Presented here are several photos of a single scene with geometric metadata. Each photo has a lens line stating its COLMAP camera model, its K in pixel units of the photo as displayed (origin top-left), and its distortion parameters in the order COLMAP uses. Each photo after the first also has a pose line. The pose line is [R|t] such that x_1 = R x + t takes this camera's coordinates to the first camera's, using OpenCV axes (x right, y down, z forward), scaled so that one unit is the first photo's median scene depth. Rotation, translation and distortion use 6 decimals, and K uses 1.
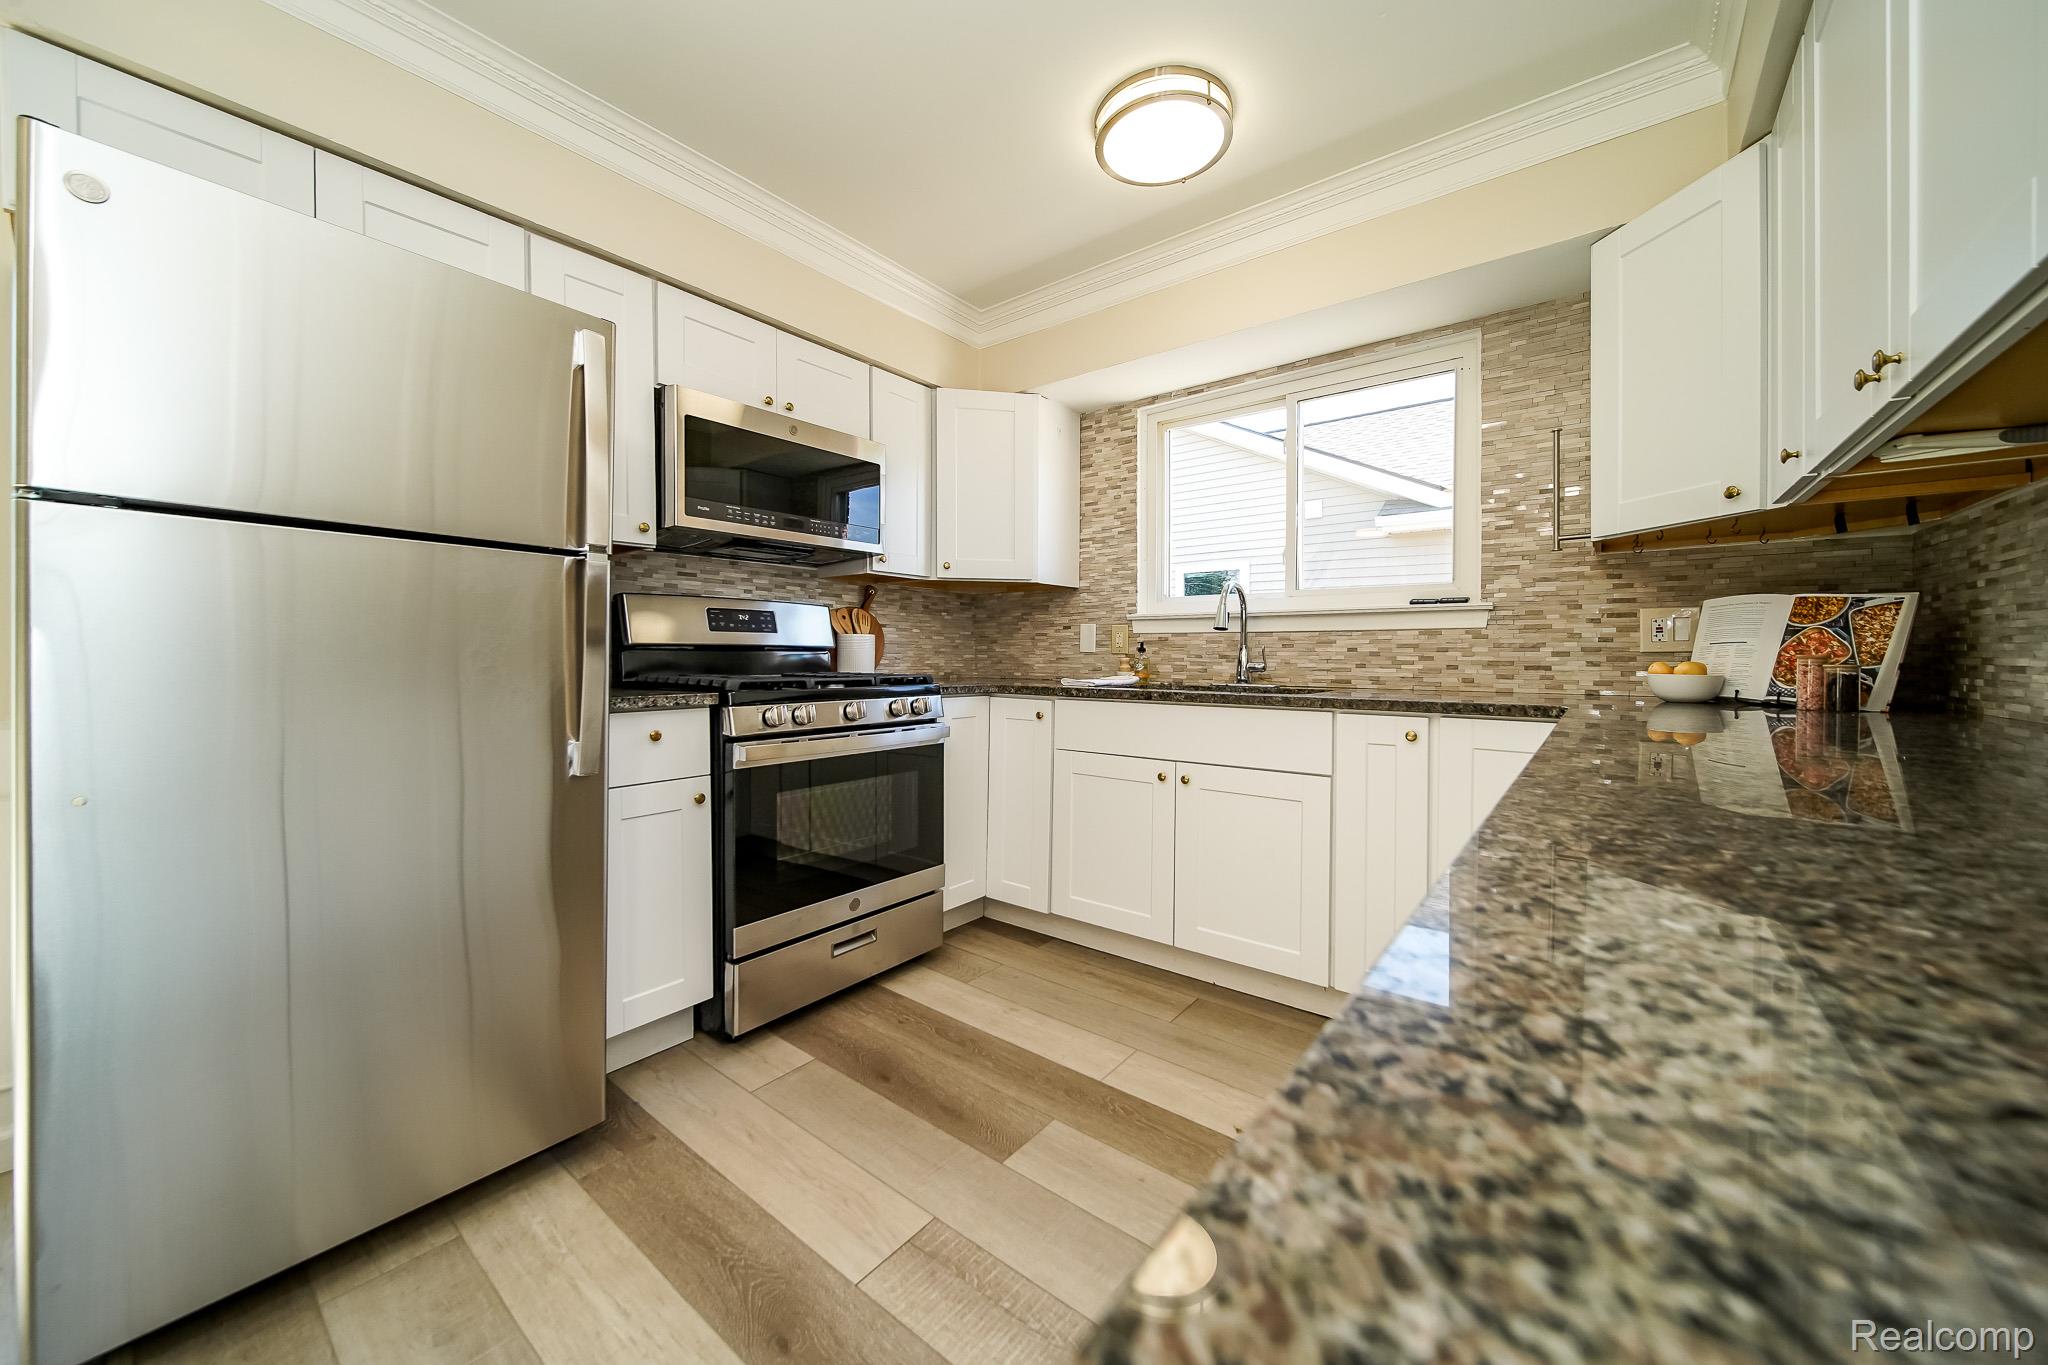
lens RADIAL K [[745.1, 0, 981.3], [0, 745.1, 661.6], [0, 0, 1]] dist [-0.000554, -0.000310]
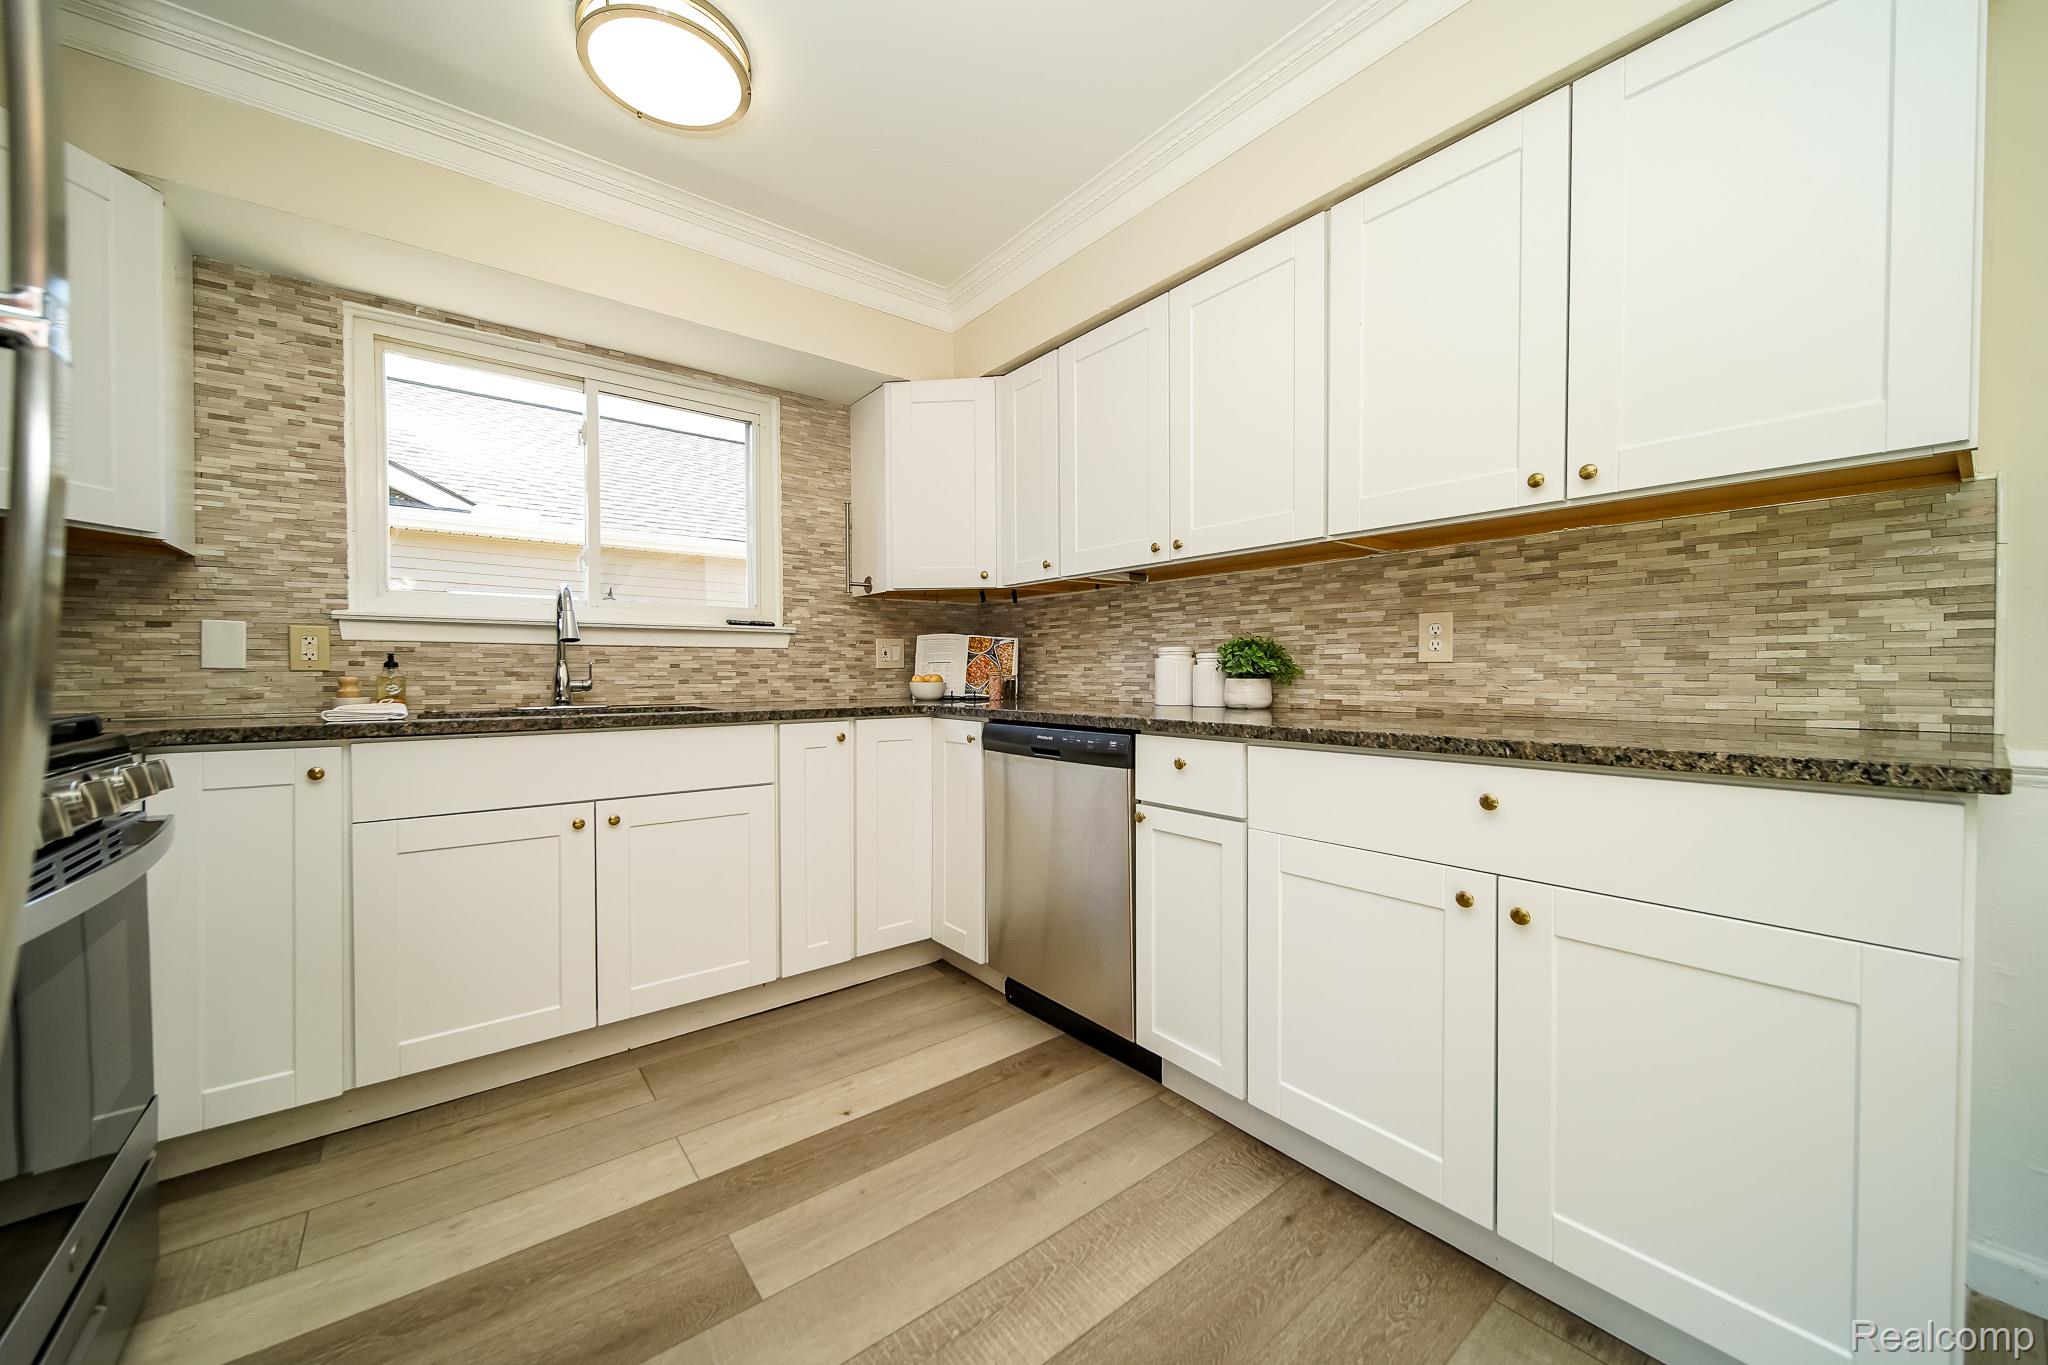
lens RADIAL K [[759.9, 0, 1055.1], [0, 759.9, 683.6], [0, 0, 1]] dist [0.000884, -0.000350]
pose [[0.189373, -0.018424, 0.981732, -0.438601], [0.013406, 0.999779, 0.016177, -0.002093], [-0.981814, 0.010098, 0.189579, 0.325544]]
